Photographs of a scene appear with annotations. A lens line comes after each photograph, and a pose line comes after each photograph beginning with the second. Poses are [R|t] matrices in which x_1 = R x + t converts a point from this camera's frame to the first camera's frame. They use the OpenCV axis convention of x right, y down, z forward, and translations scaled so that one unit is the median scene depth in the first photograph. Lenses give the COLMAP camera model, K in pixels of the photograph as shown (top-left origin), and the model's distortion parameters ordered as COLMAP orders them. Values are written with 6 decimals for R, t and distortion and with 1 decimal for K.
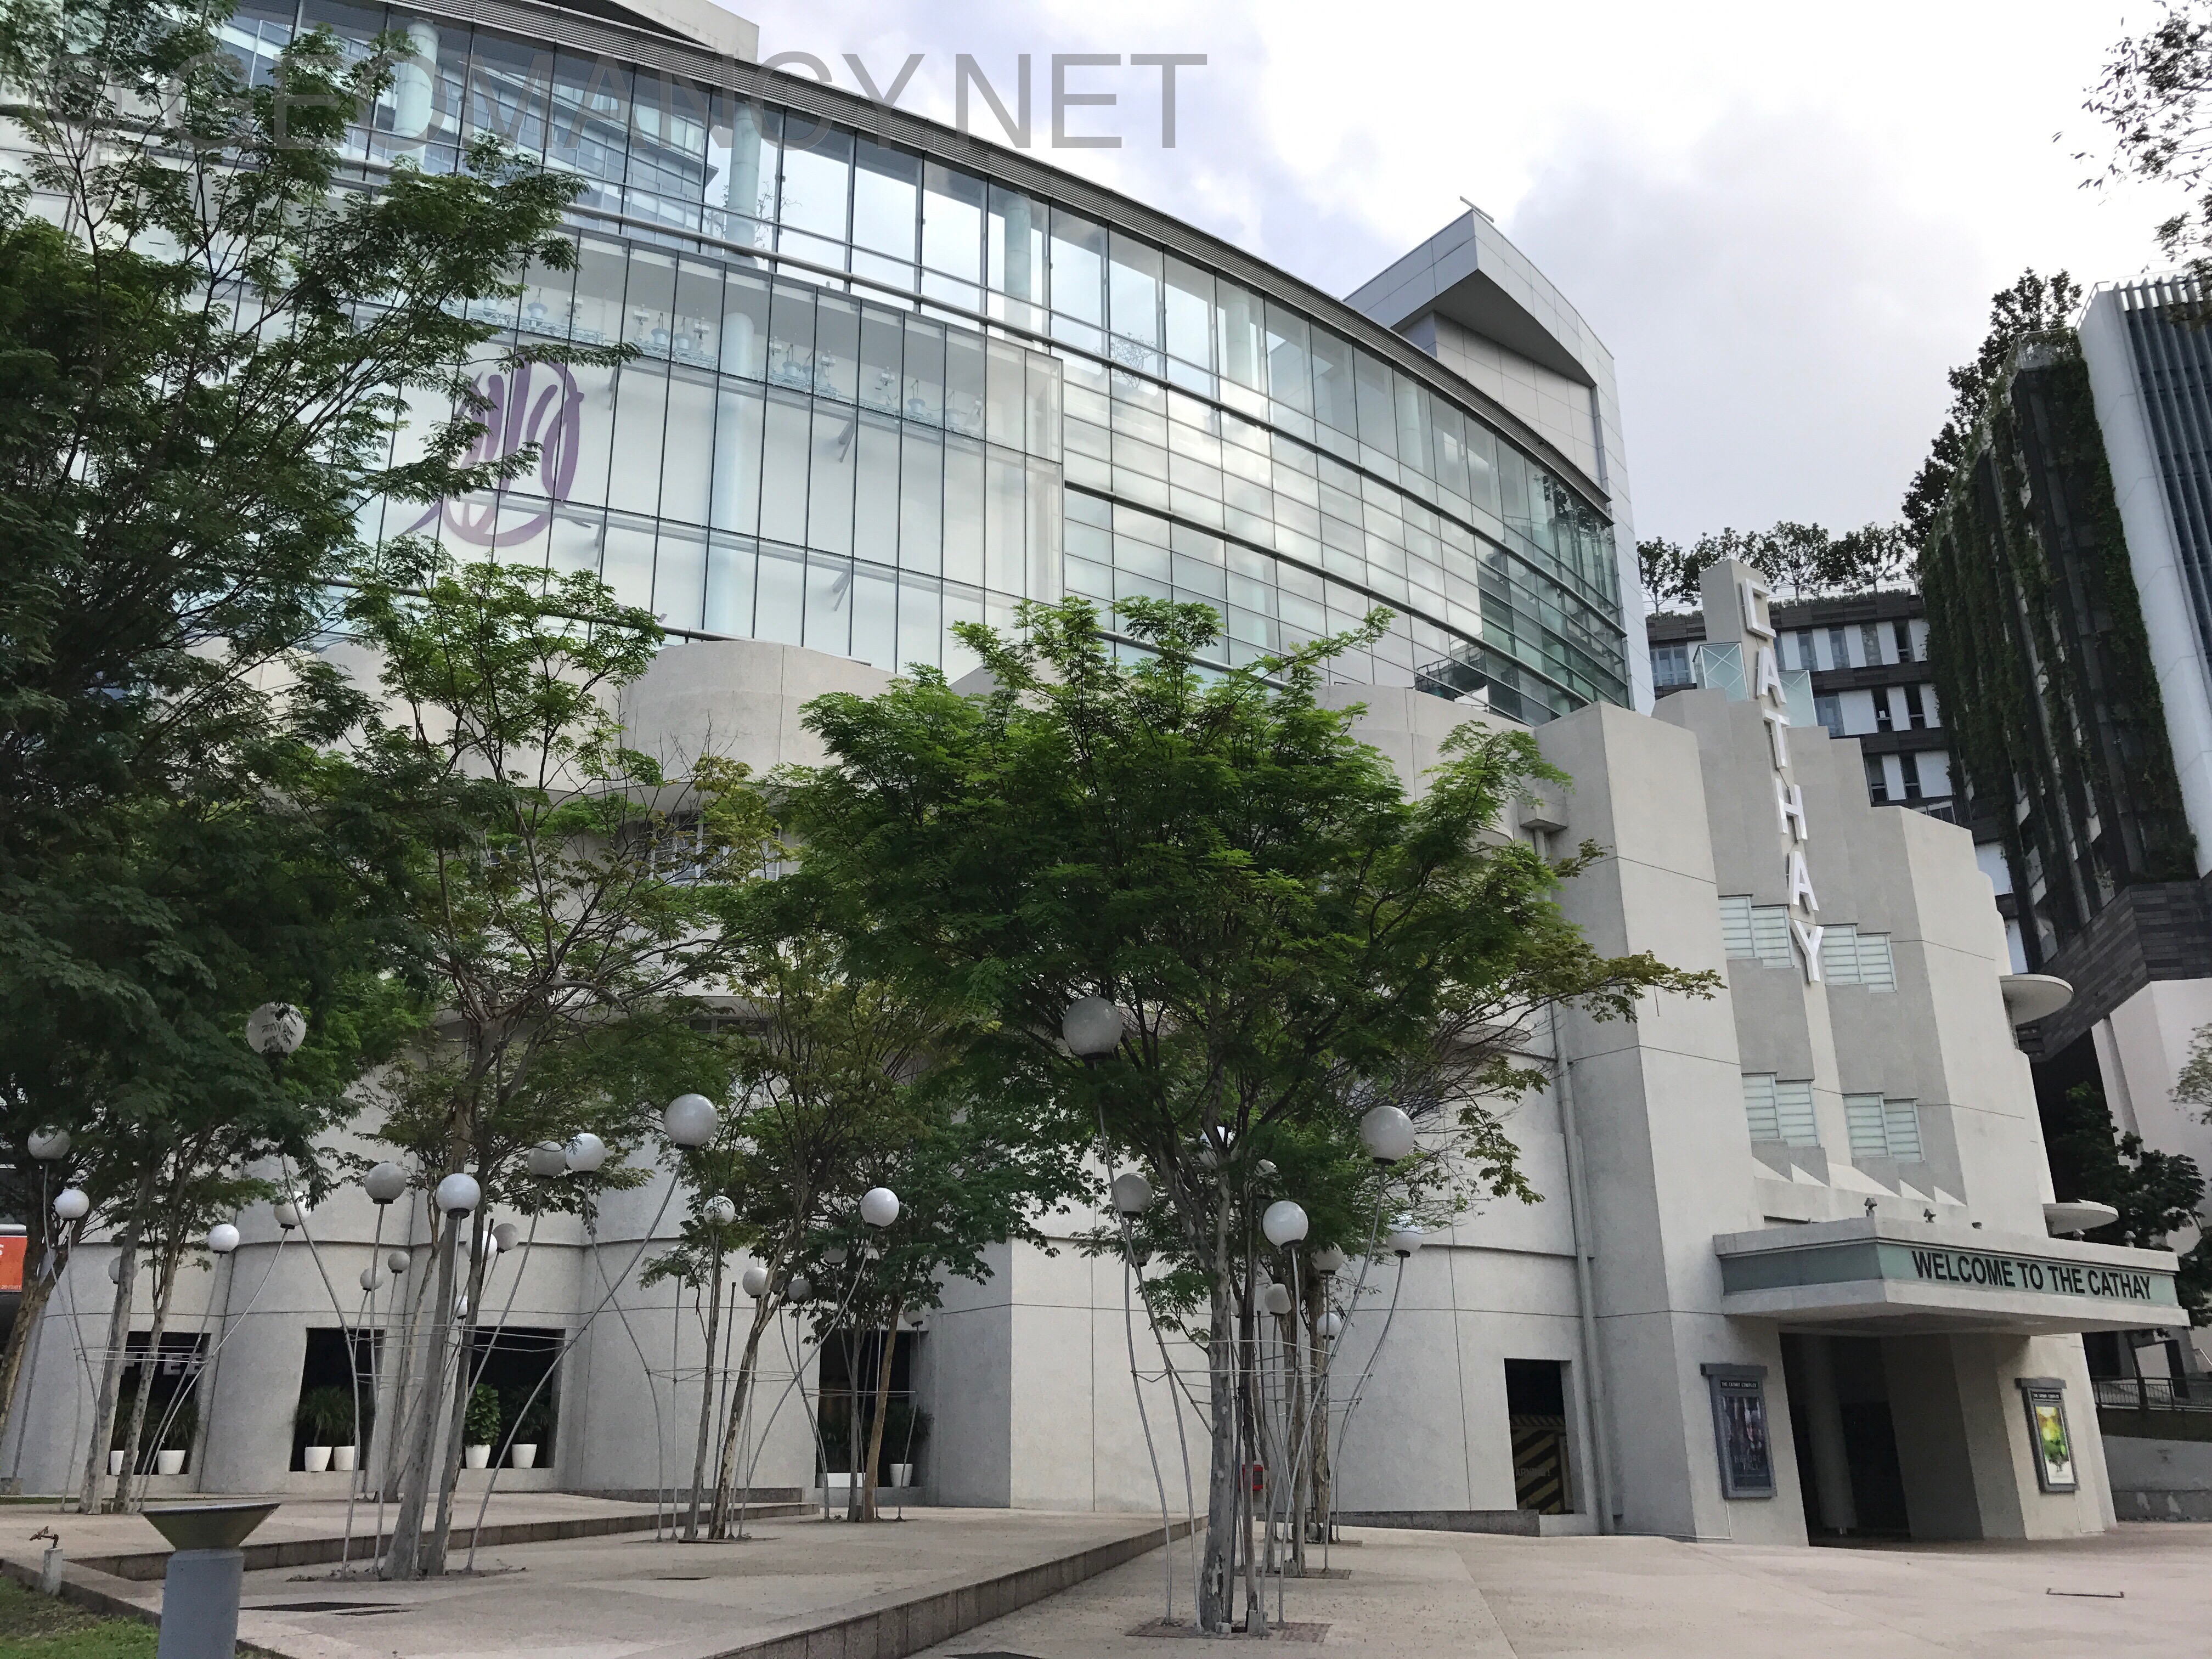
lens RADIAL K [[1786.9, 0, 1106.0], [0, 1786.9, 829.5], [0, 0, 1]] dist [0.005250, 0.005176]
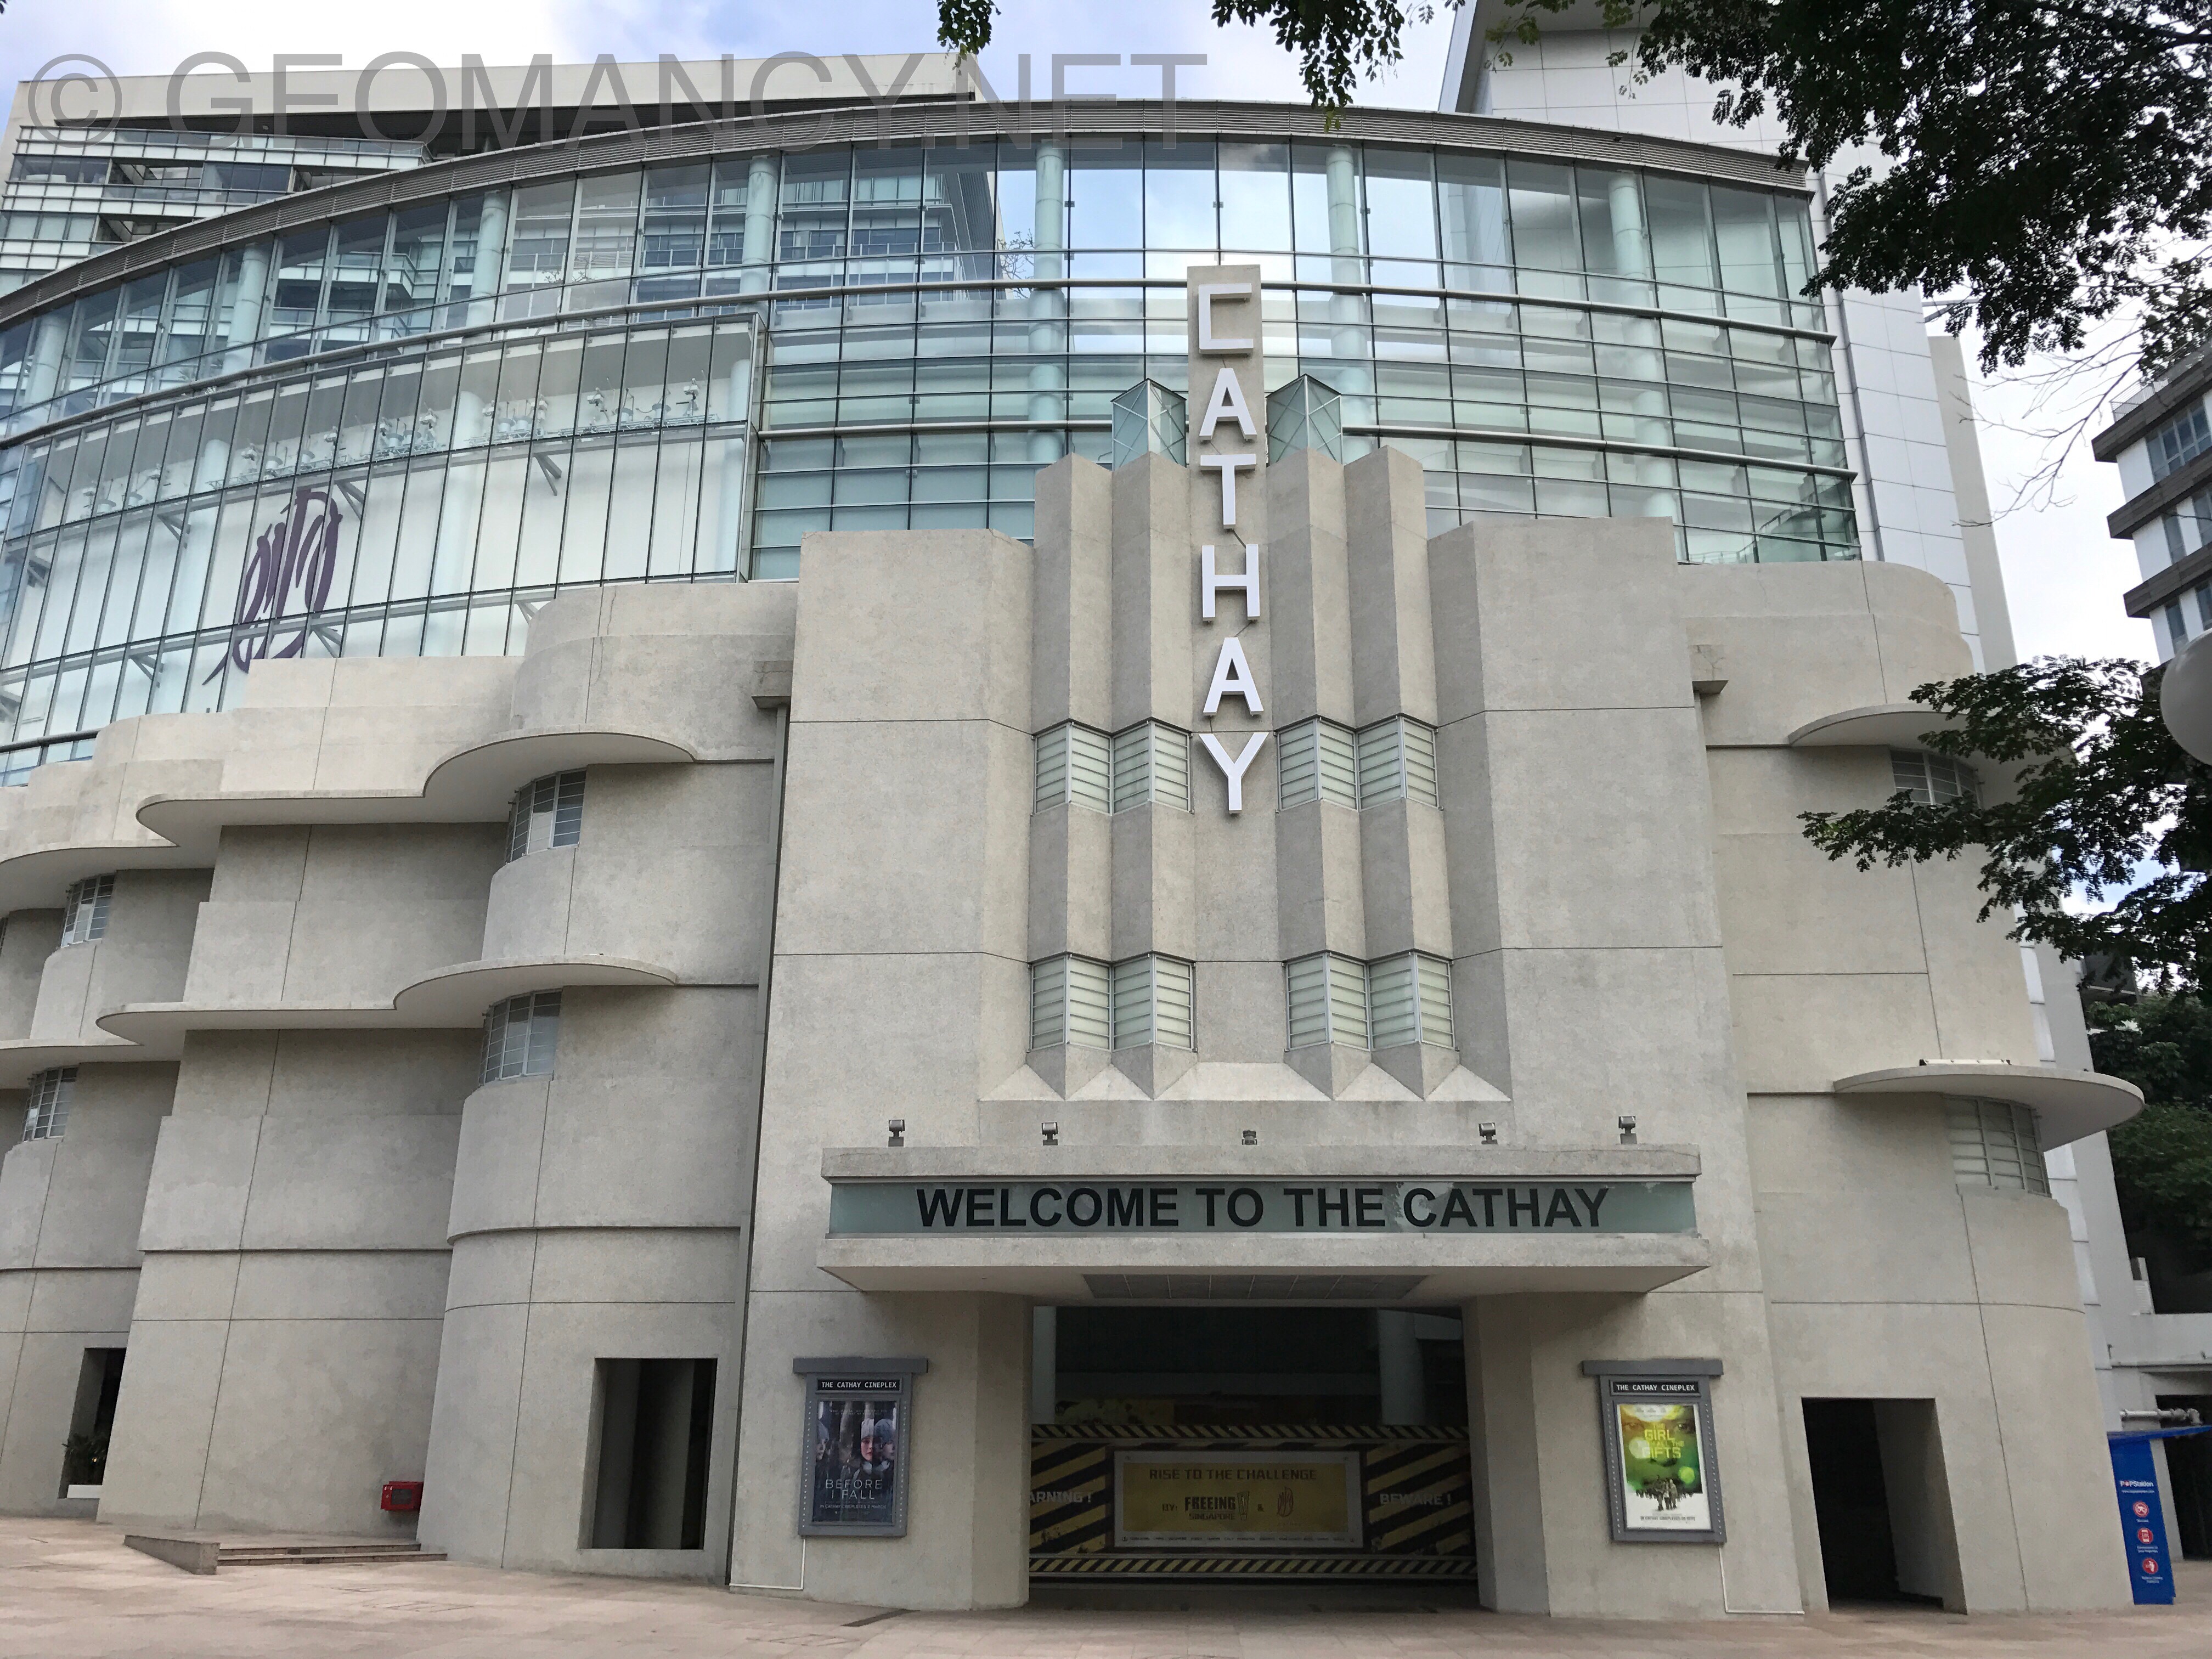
lens RADIAL K [[1866.1, 0, 1106.0], [0, 1866.1, 829.5], [0, 0, 1]] dist [0.001485, 0.003084]
pose [[0.781991, -0.200983, -0.589997, 0.812005], [0.199798, 0.977464, -0.068159, 0.135042], [0.590399, -0.064581, 0.804524, 0.385051]]
